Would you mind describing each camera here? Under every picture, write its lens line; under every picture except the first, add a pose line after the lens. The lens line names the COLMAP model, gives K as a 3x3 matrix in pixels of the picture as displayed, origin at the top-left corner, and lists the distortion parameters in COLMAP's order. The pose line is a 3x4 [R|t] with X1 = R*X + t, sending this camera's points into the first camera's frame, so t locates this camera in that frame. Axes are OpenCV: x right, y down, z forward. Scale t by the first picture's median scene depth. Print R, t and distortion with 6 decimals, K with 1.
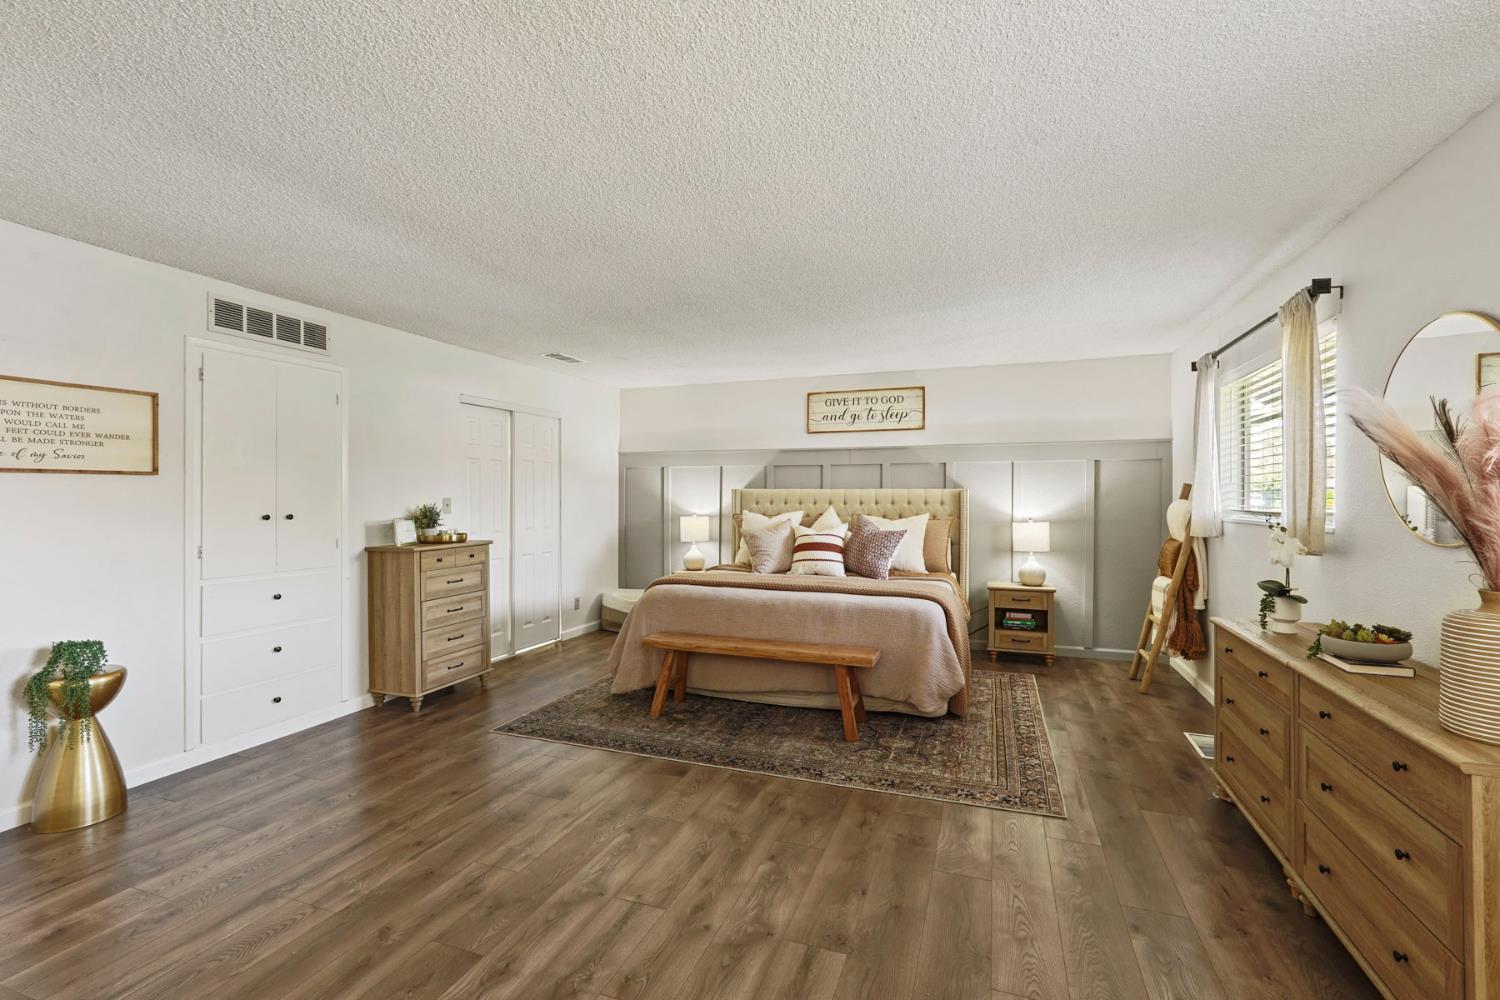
lens RADIAL K [[668.4, 0, 756.9], [0, 668.4, 499.0], [0, 0, 1]] dist [-0.005642, 0.001606]
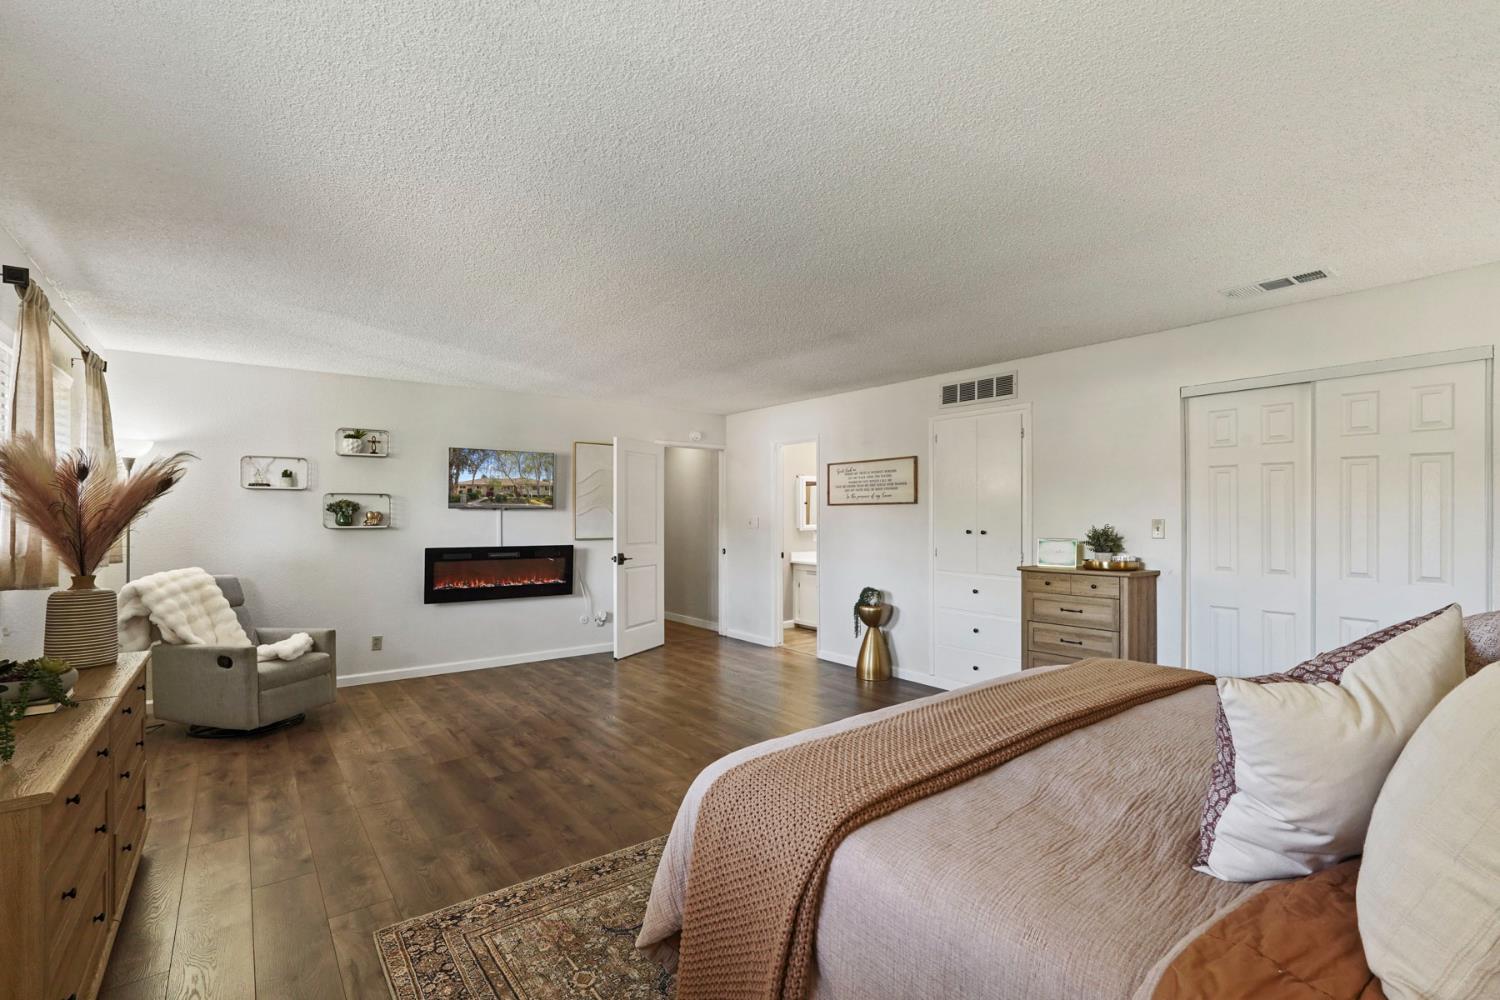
lens RADIAL K [[668.4, 0, 740.8], [0, 668.4, 512.6], [0, 0, 1]] dist [-0.005642, 0.001606]
pose [[-0.549003, -0.004942, -0.835805, 0.624104], [-0.005670, 0.999982, -0.002189, -0.006039], [0.835801, 0.003537, -0.549021, 1.264003]]
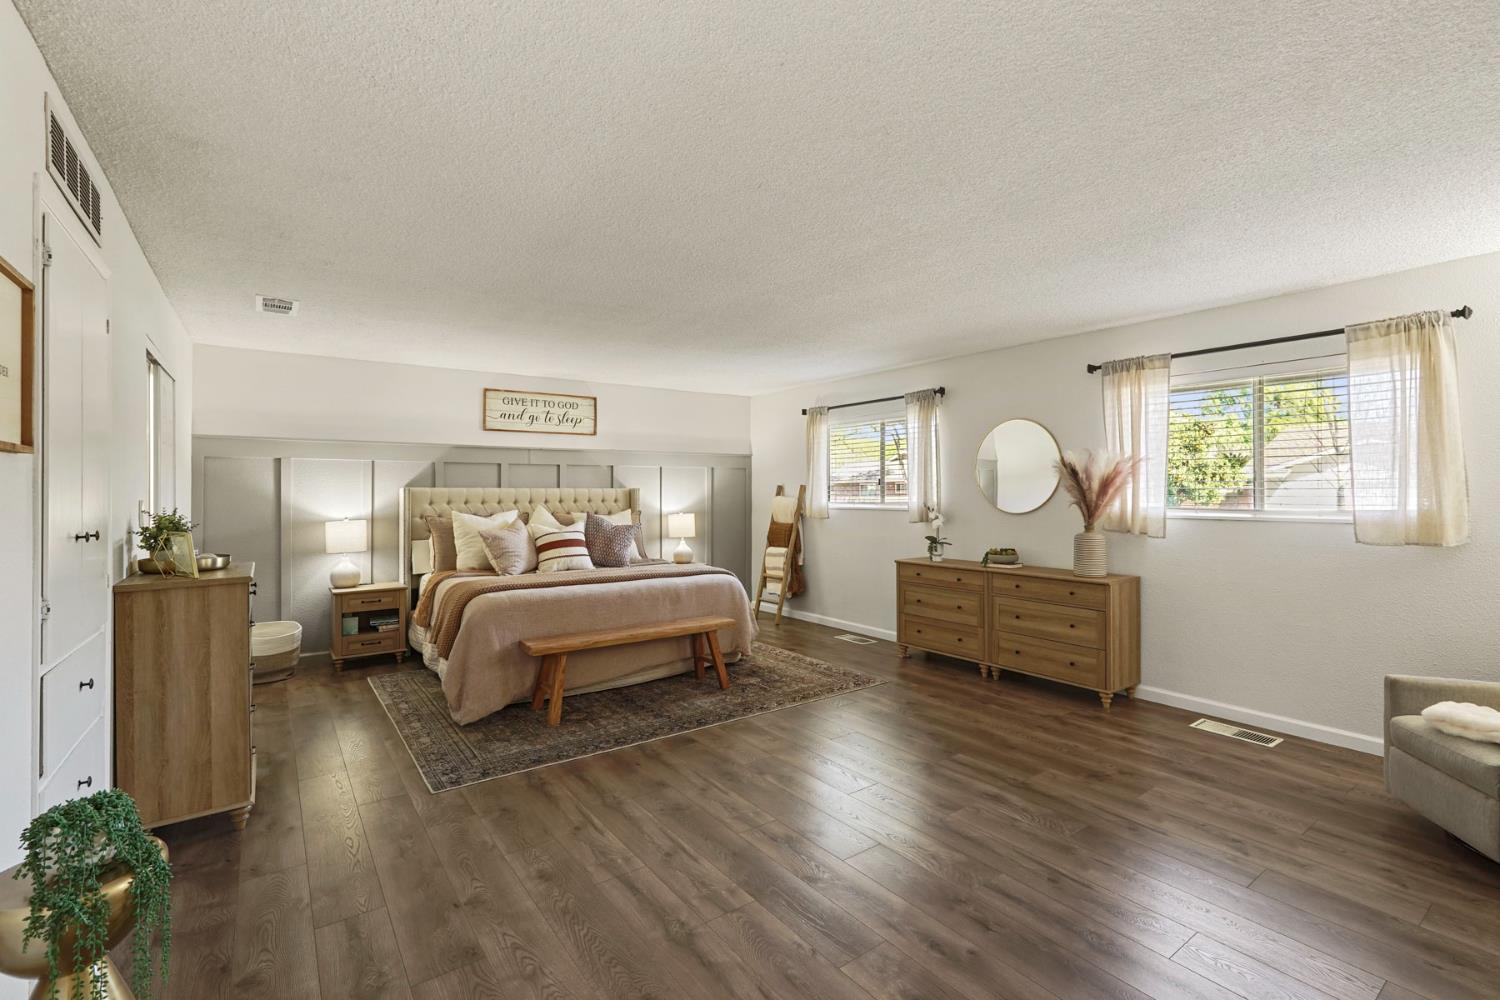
lens RADIAL K [[668.4, 0, 754.0], [0, 668.4, 491.0], [0, 0, 1]] dist [-0.005642, 0.001606]
pose [[0.556196, 0.001180, 0.831050, -0.817558], [0.009250, 0.999928, -0.007611, 0.000720], [-0.831000, 0.011921, 0.556145, 0.234758]]
